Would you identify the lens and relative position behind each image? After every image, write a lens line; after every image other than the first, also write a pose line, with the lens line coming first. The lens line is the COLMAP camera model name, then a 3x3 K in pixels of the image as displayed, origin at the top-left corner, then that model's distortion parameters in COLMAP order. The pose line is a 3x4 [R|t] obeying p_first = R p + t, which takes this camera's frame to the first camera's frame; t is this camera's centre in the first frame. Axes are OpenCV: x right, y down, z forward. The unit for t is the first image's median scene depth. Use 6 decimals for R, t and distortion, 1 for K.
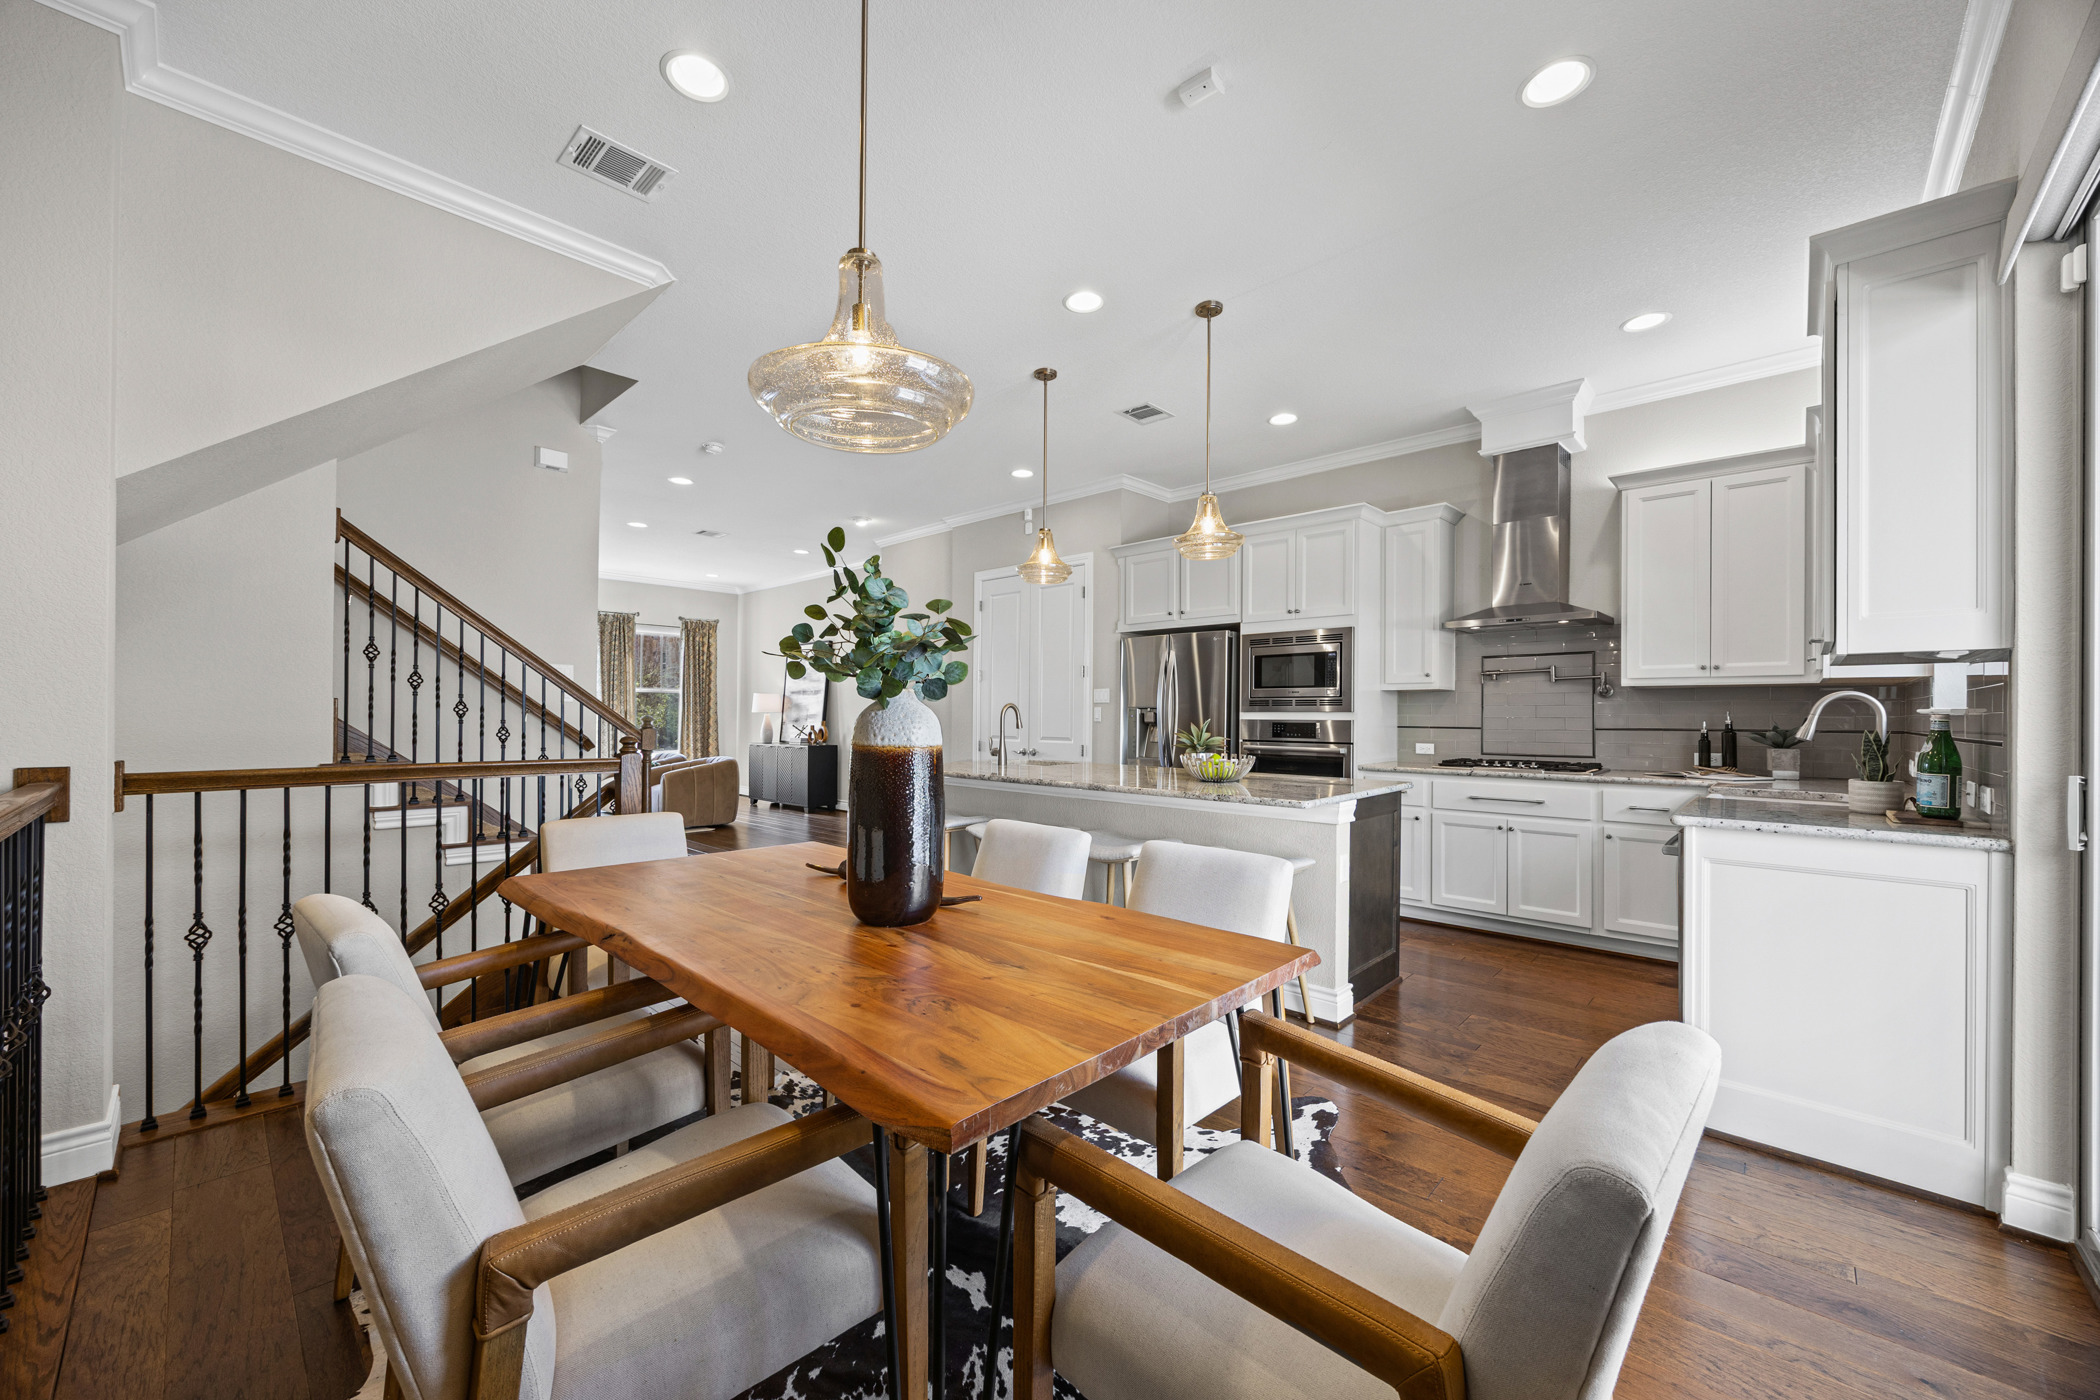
lens RADIAL K [[813.2, 0, 1045.5], [0, 813.2, 704.2], [0, 0, 1]] dist [0.002124, 0.000163]
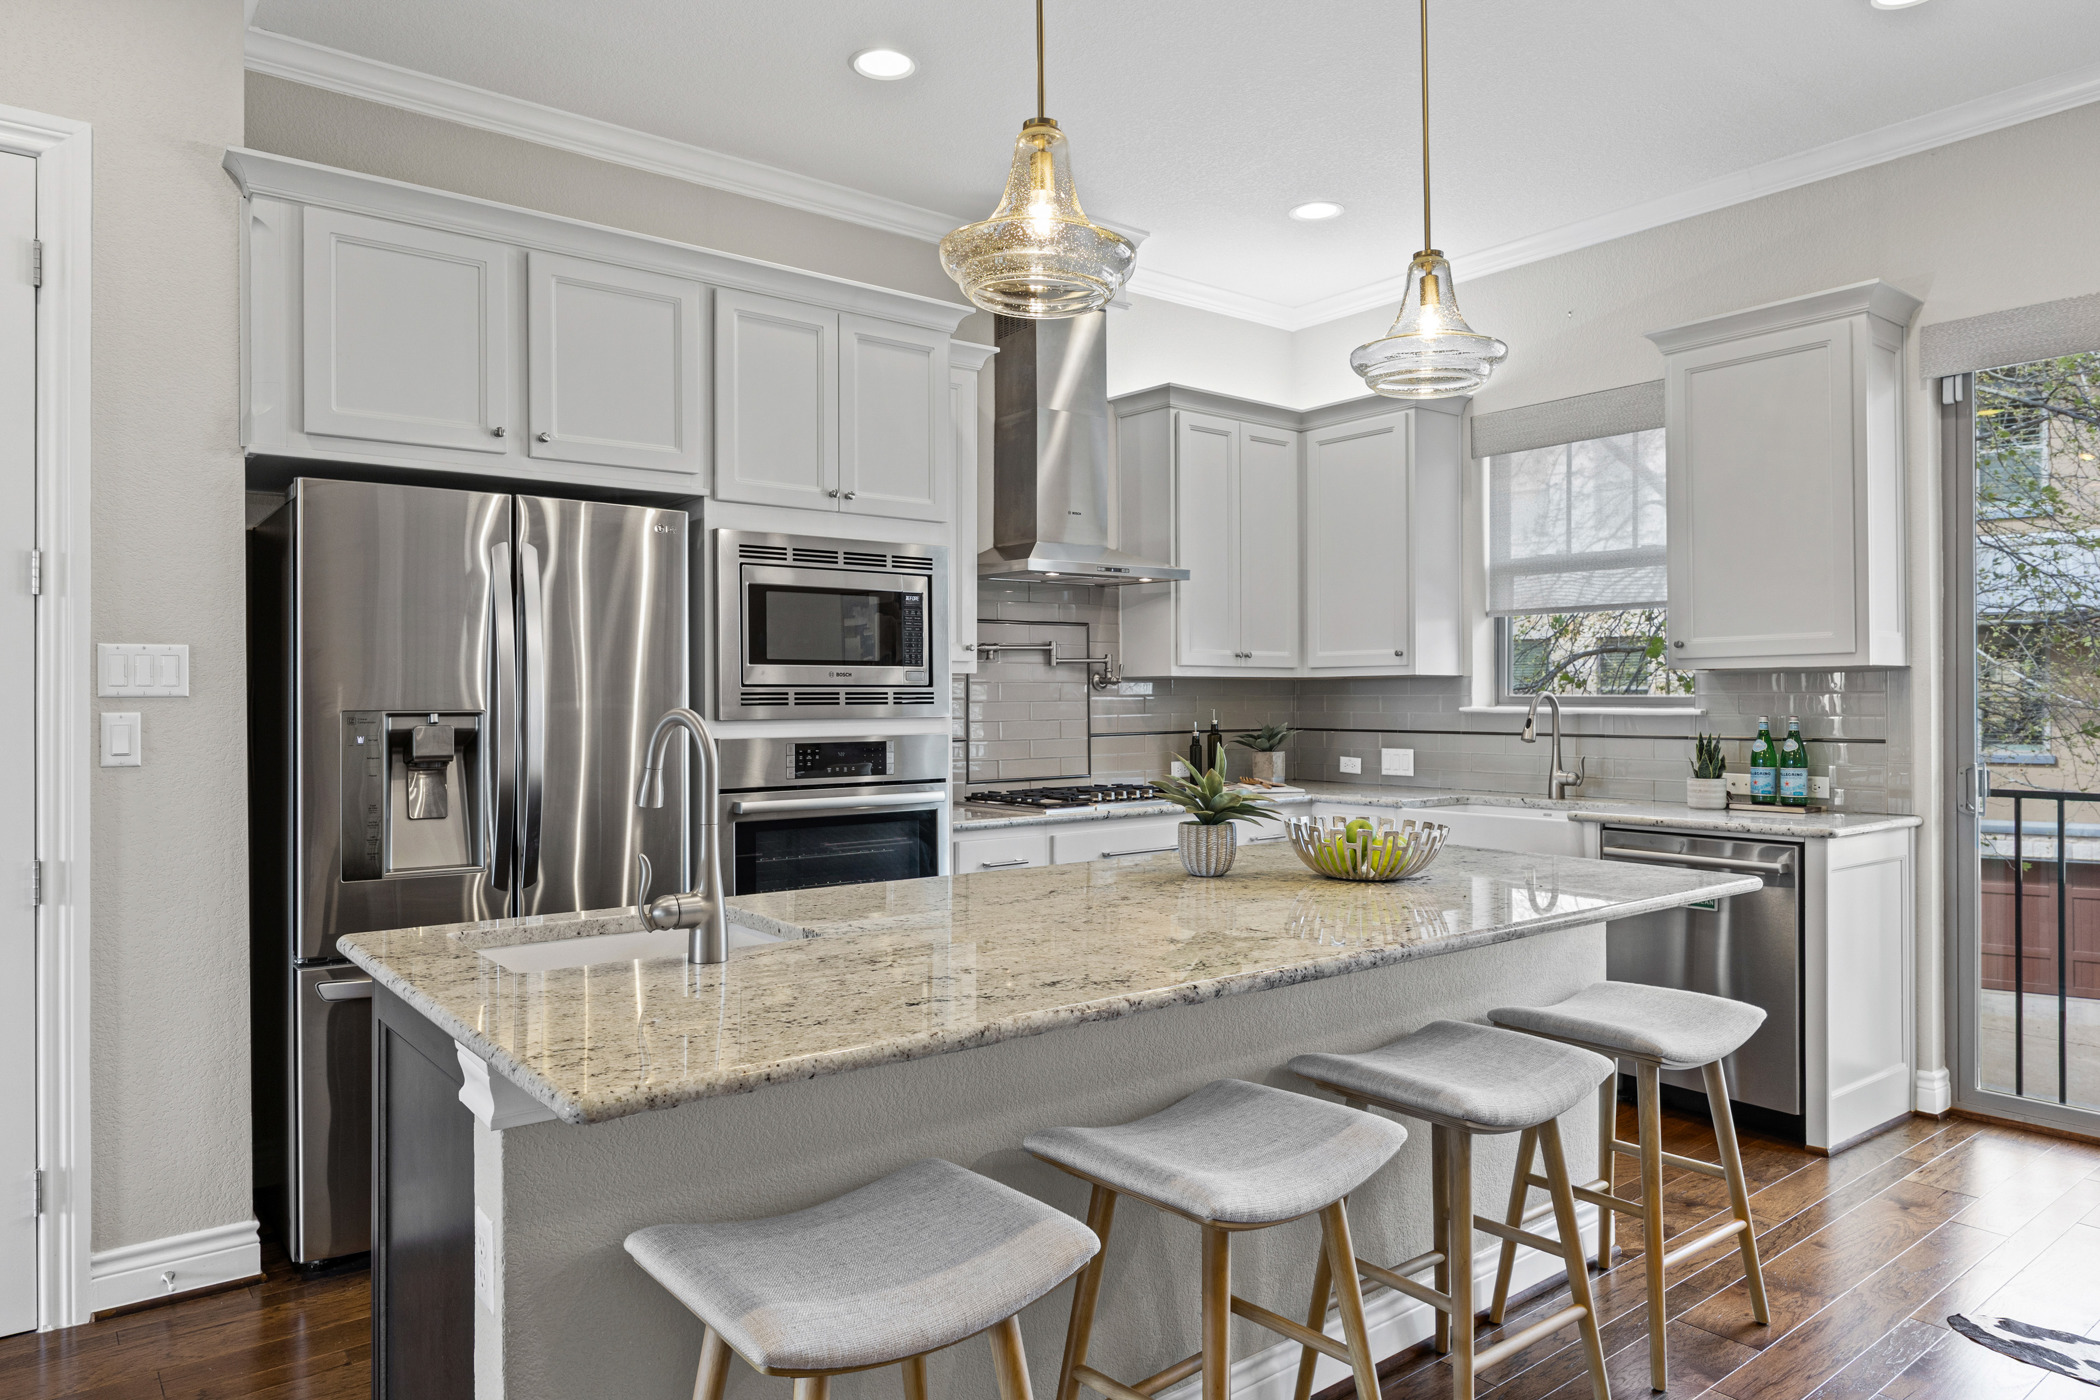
lens RADIAL K [[1336.0, 0, 1047.2], [0, 1336.0, 706.1], [0, 0, 1]] dist [0.040477, 0.000513]
pose [[0.153389, -0.005406, 0.988151, -0.405883], [-0.001941, 0.999981, 0.005772, -0.001690], [-0.988164, -0.002804, 0.153376, 0.765403]]
